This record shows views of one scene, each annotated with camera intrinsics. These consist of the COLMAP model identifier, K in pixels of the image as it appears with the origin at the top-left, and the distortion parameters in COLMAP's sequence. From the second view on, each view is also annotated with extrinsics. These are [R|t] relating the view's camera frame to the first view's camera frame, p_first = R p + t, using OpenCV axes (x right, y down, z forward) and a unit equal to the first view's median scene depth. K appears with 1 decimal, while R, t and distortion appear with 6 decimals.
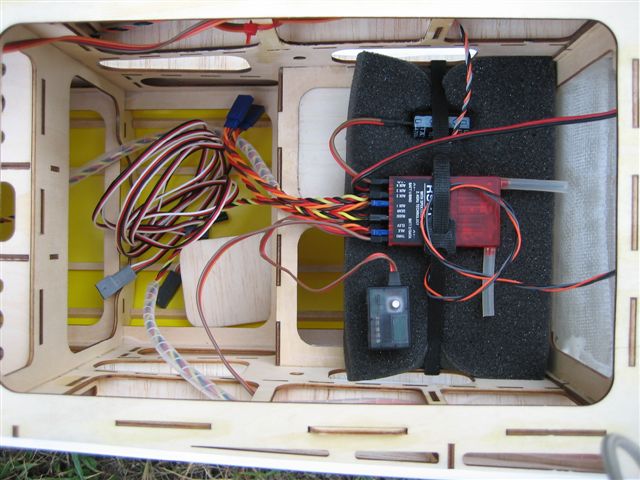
lens RADIAL K [[662.3, 0, 302.9], [0, 662.3, 240.6], [0, 0, 1]] dist [-0.170658, 0.197486]
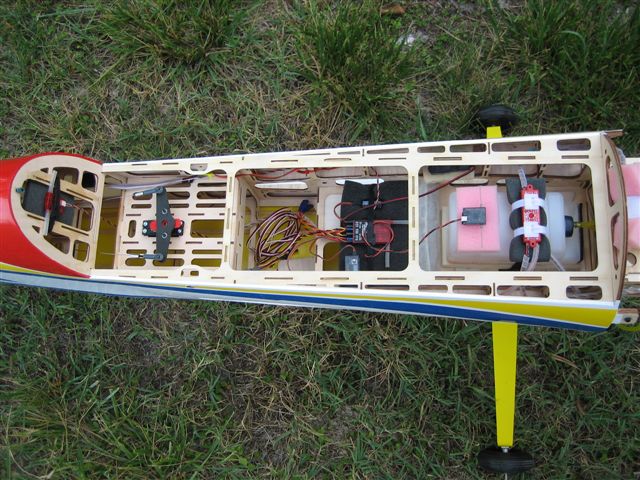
lens RADIAL K [[662.3, 0, 302.9], [0, 662.3, 240.6], [0, 0, 1]] dist [-0.170658, 0.197486]
pose [[0.995312, 0.002270, -0.096688, 0.190375], [-0.026082, 0.968985, -0.245737, 0.716912], [0.093131, 0.247107, 0.964502, -1.842131]]
